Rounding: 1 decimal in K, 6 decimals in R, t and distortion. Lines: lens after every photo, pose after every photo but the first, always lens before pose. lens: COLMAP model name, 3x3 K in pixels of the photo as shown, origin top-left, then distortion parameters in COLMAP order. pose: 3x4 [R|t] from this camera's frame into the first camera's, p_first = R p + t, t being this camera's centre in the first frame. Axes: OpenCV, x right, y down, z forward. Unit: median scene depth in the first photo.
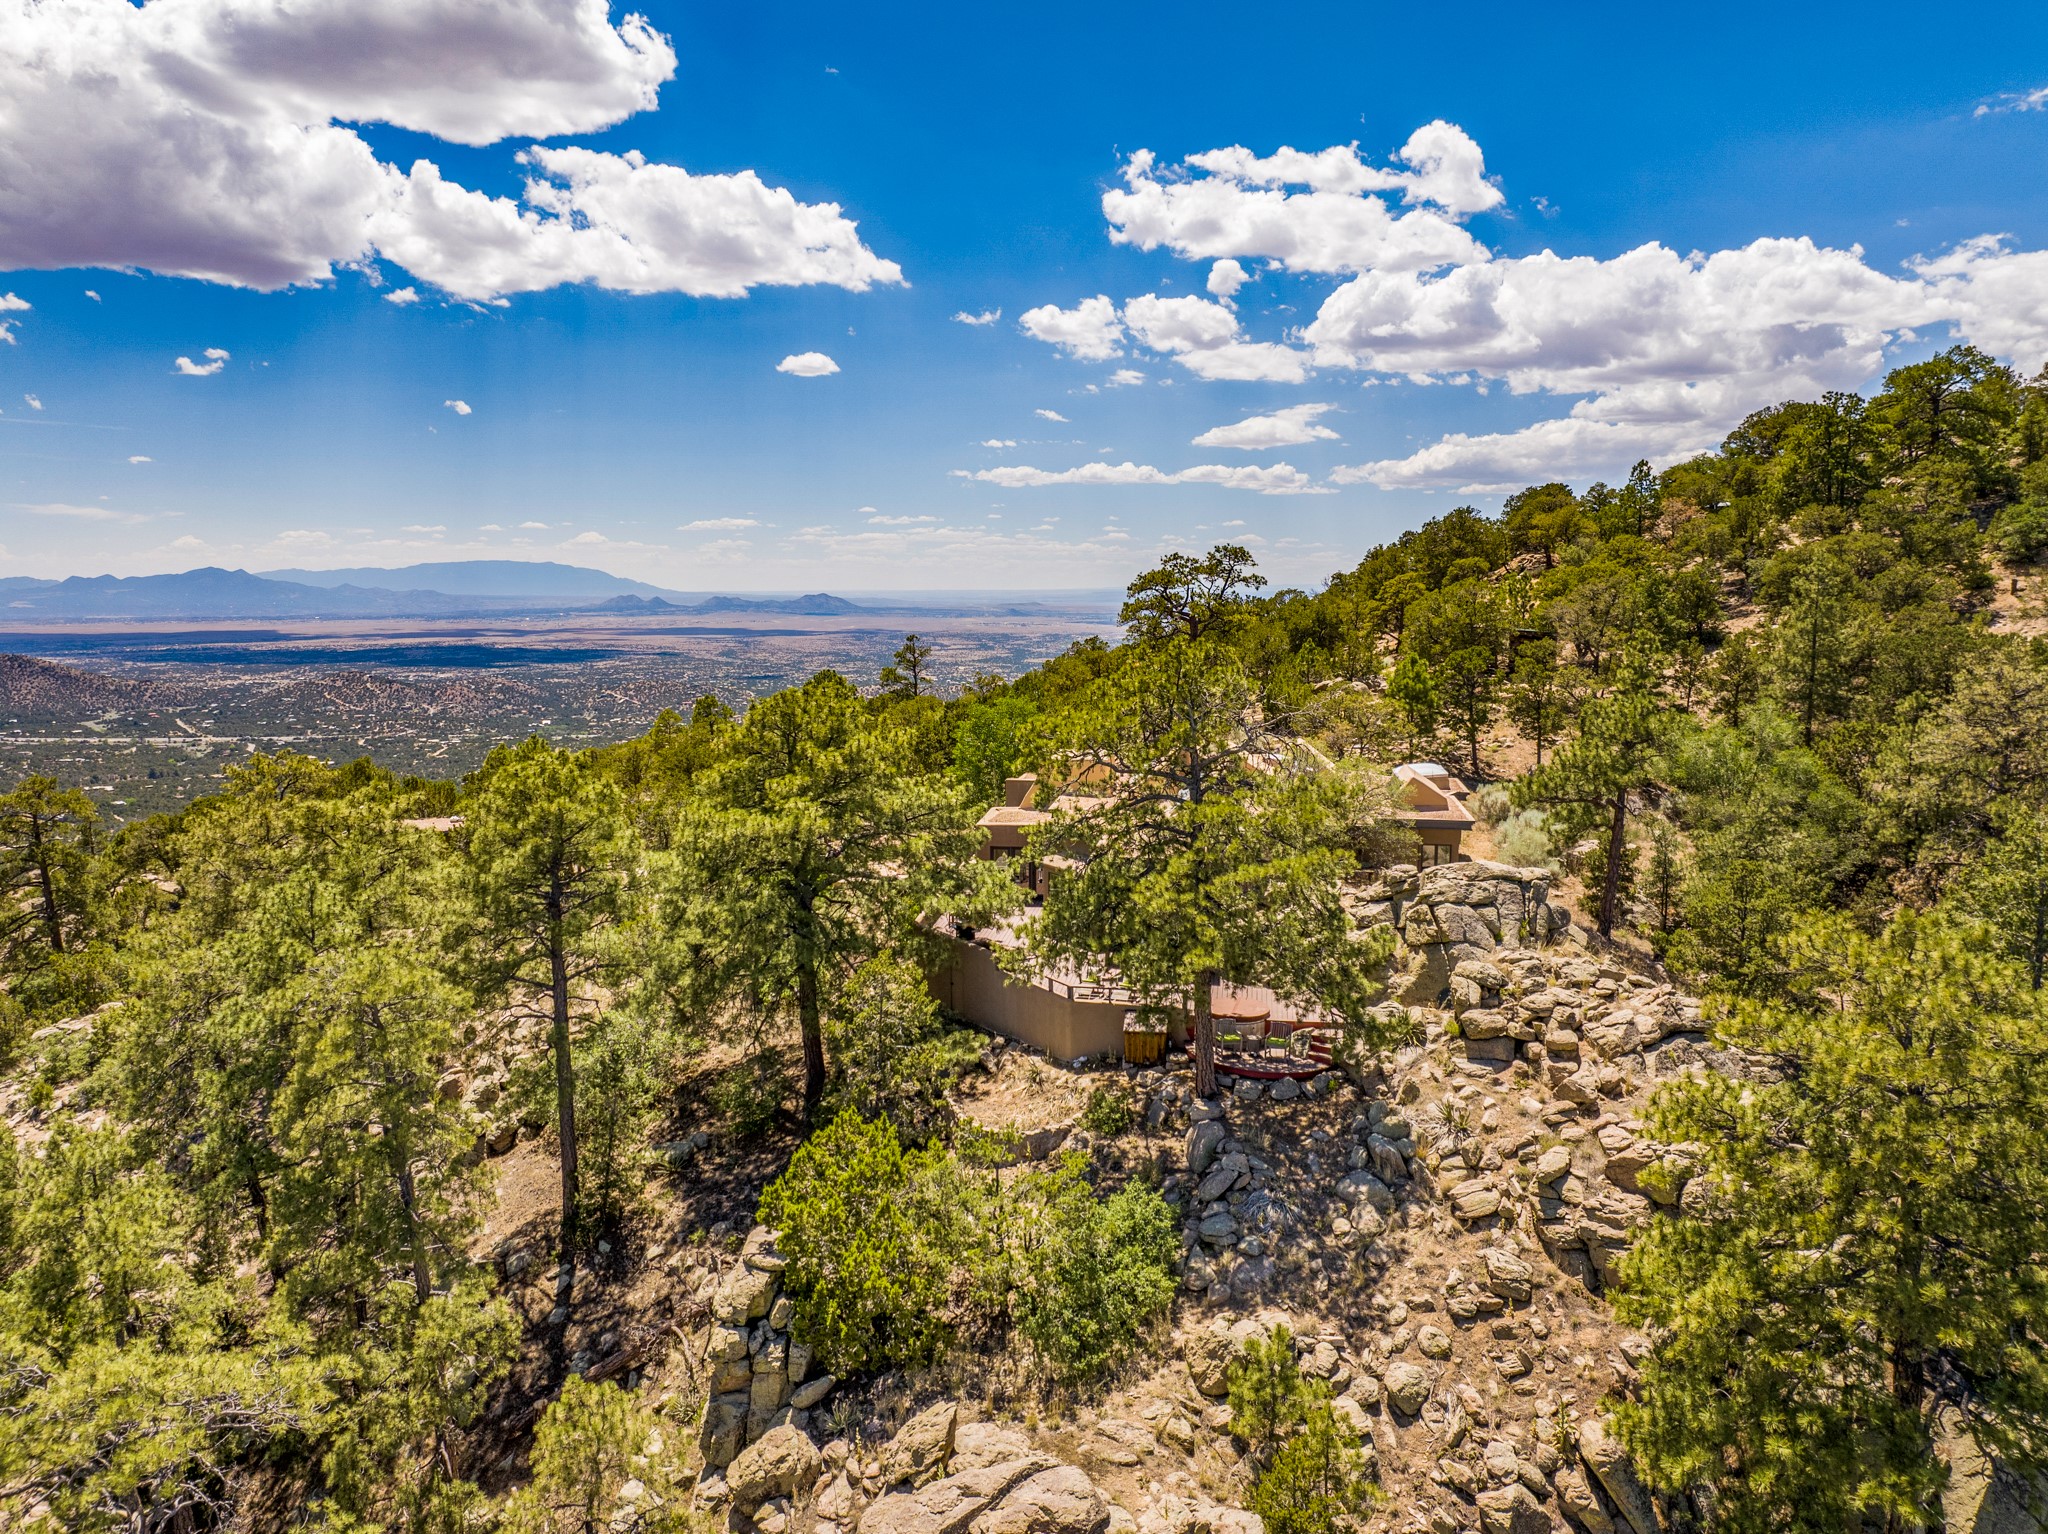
lens RADIAL K [[1435.5, 0, 1024.0], [0, 1435.5, 767.0], [0, 0, 1]] dist [-0.033056, -0.000195]
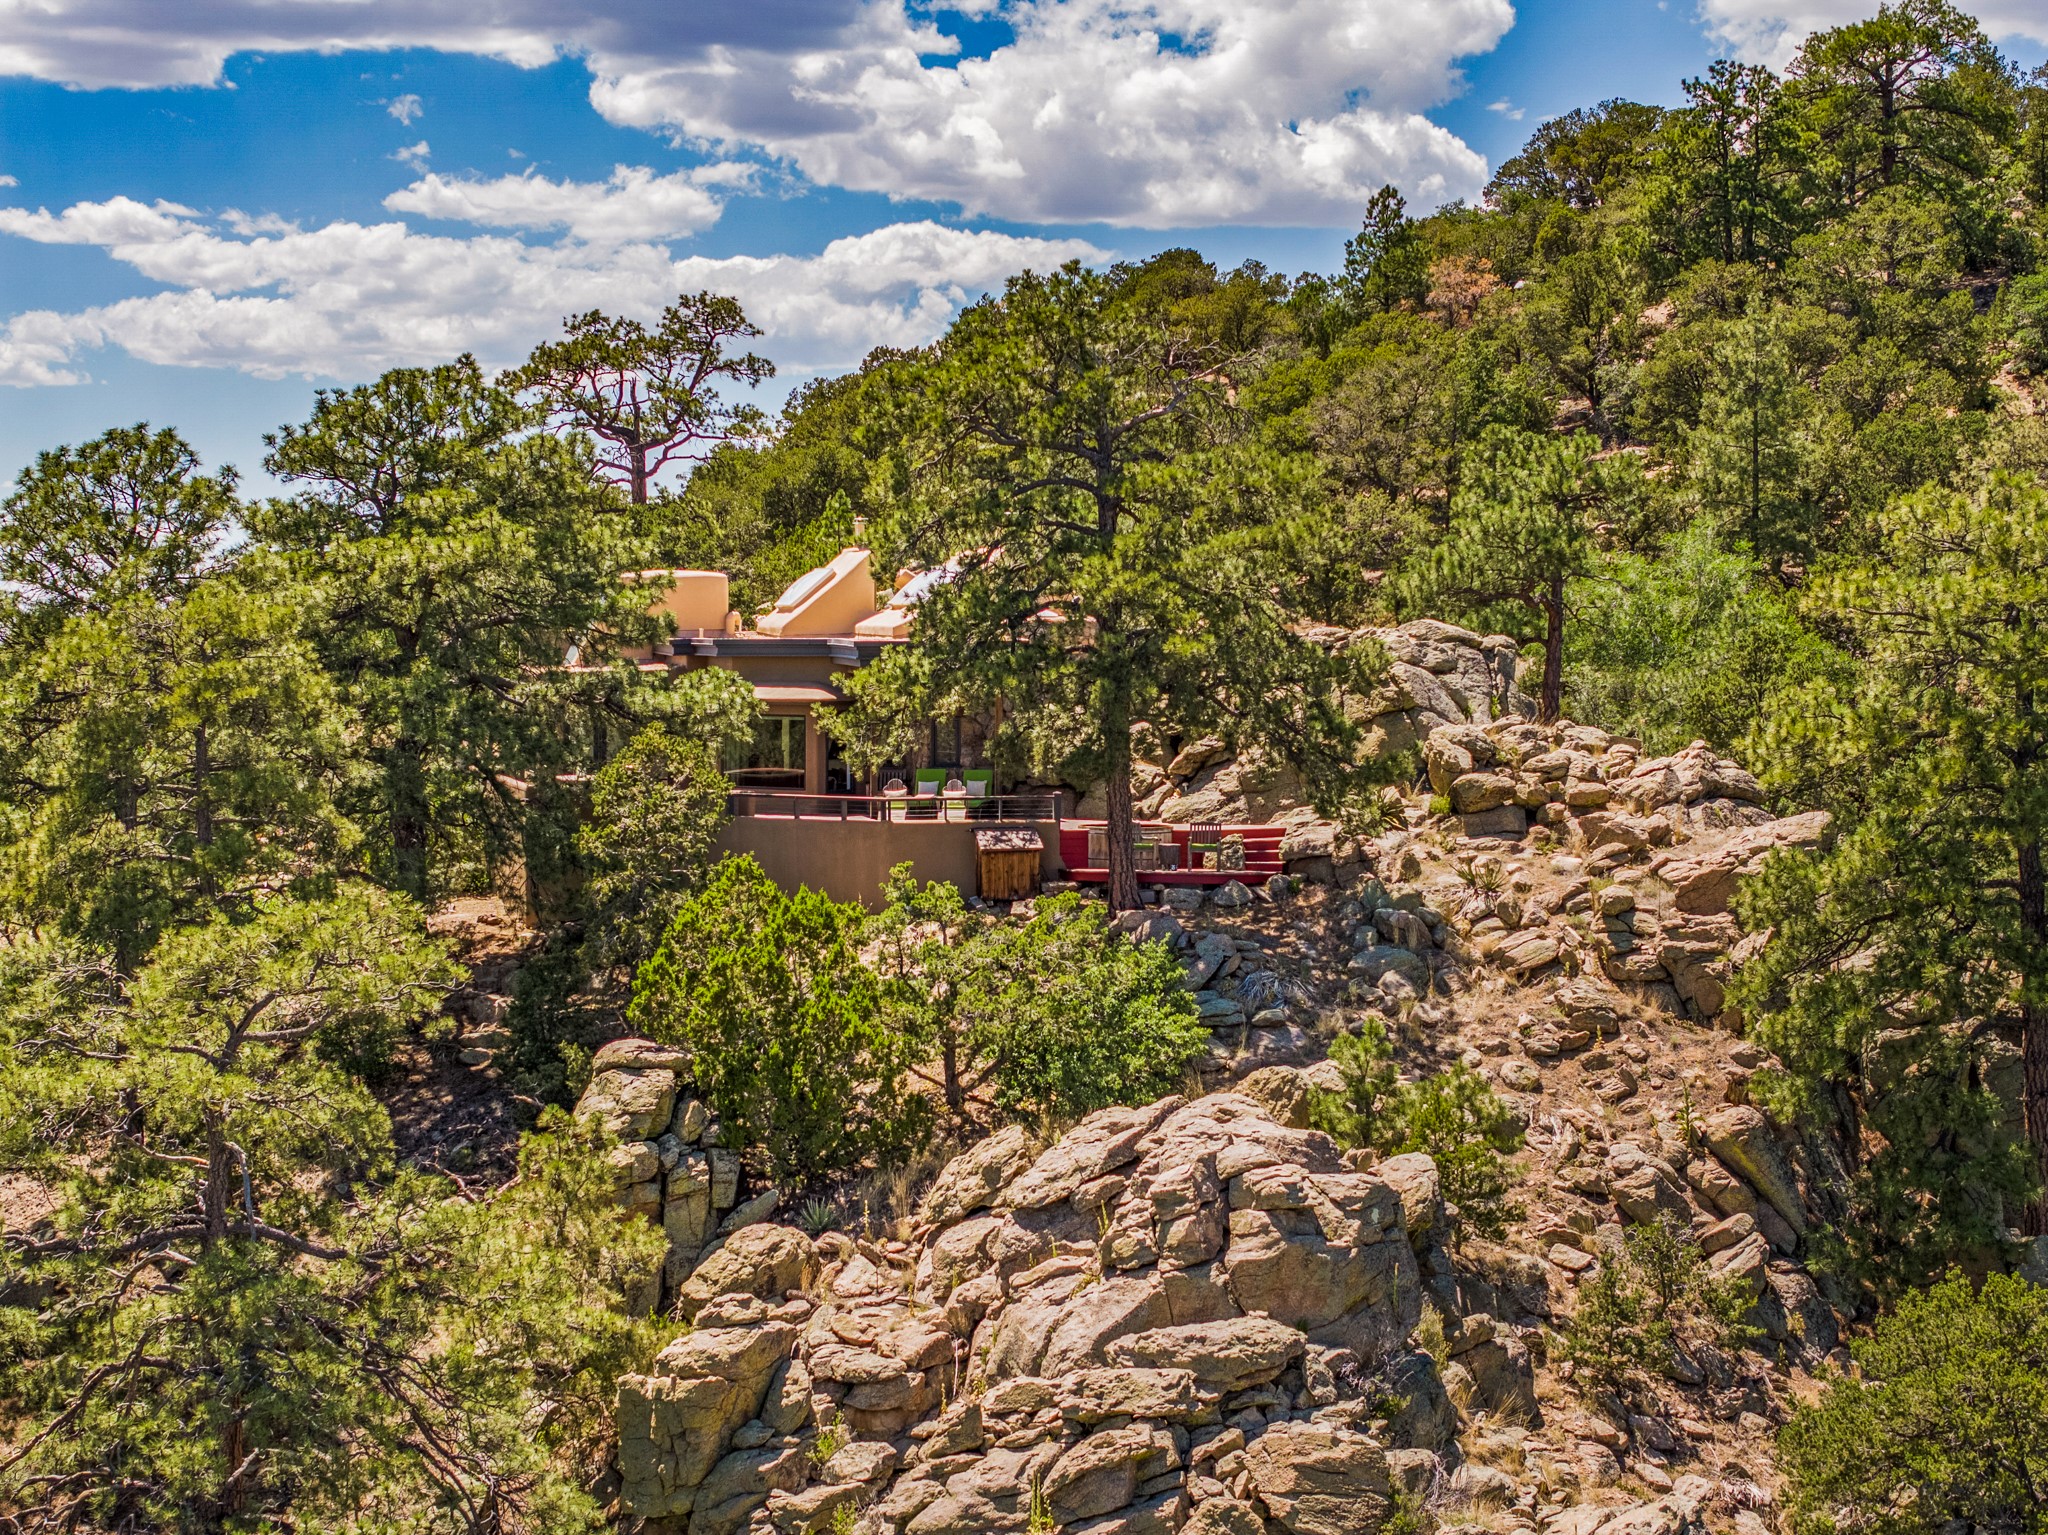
lens RADIAL K [[4165.2, 0, 1024.0], [0, 4165.2, 767.5], [0, 0, 1]] dist [0.028639, -0.296266]
pose [[0.929835, -0.009816, 0.367846, -0.754592], [0.046896, 0.994654, -0.092001, 0.388905], [-0.364977, 0.102796, 0.925324, -0.988005]]
